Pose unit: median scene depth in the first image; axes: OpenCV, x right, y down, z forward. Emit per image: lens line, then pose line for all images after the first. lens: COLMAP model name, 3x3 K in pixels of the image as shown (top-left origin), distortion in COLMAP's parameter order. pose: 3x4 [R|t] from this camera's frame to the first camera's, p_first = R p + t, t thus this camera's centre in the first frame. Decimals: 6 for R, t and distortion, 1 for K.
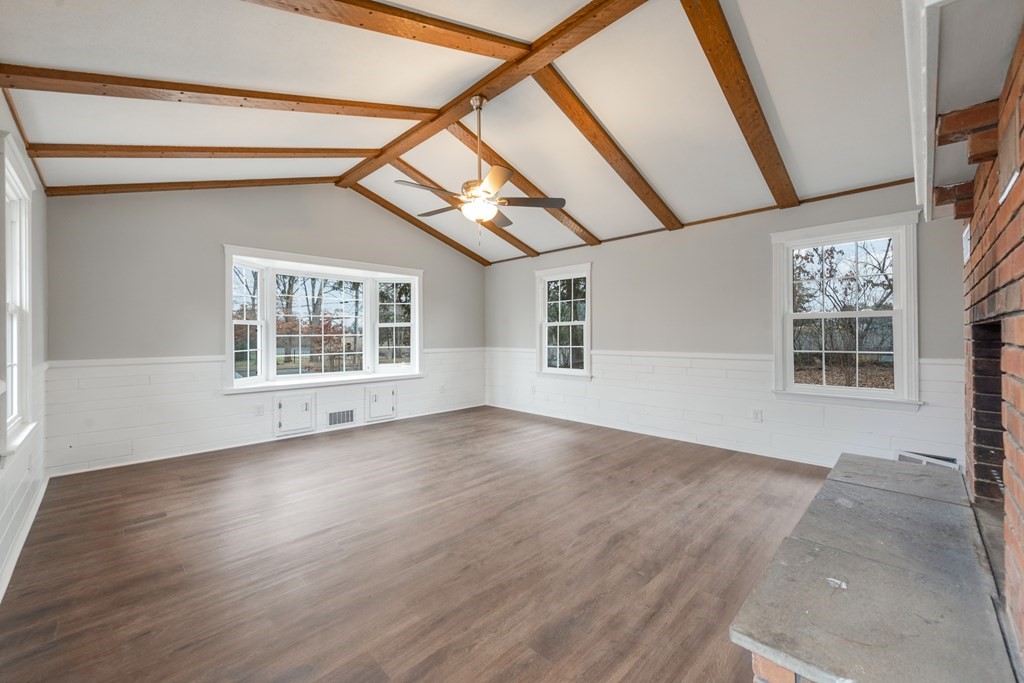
lens RADIAL K [[402.9, 0, 512.7], [0, 402.9, 338.5], [0, 0, 1]] dist [0.001765, 0.000053]
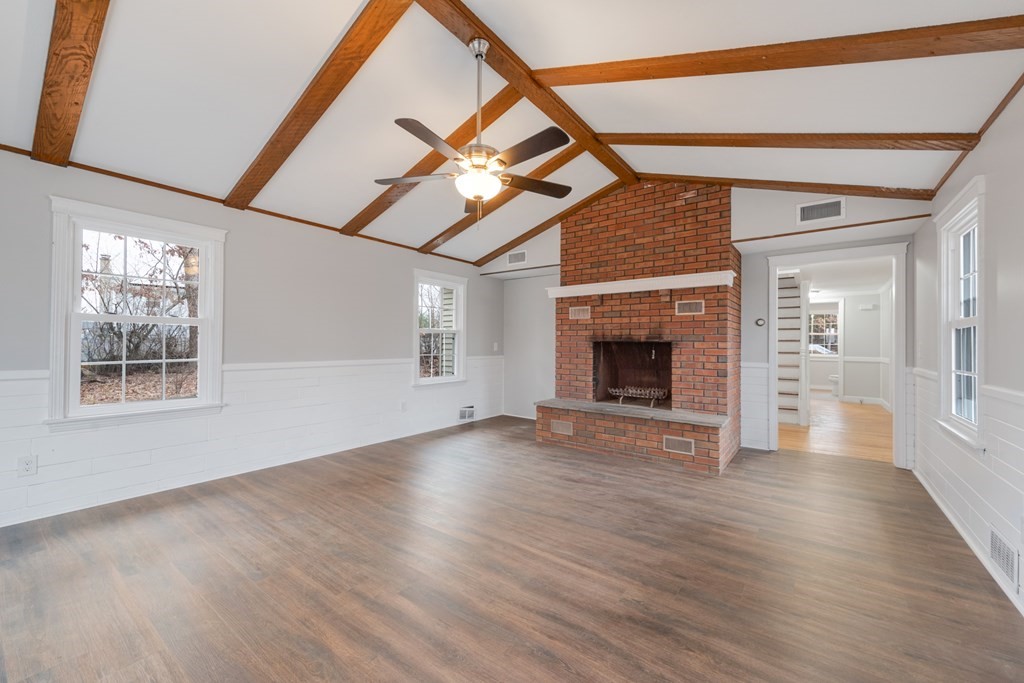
lens RADIAL K [[402.9, 0, 512.7], [0, 402.9, 338.5], [0, 0, 1]] dist [0.001765, 0.000053]
pose [[-0.144599, 0.017925, 0.989328, -1.137367], [0.002484, 0.999839, -0.017752, -0.000781], [-0.989487, -0.000109, -0.144620, 1.364830]]
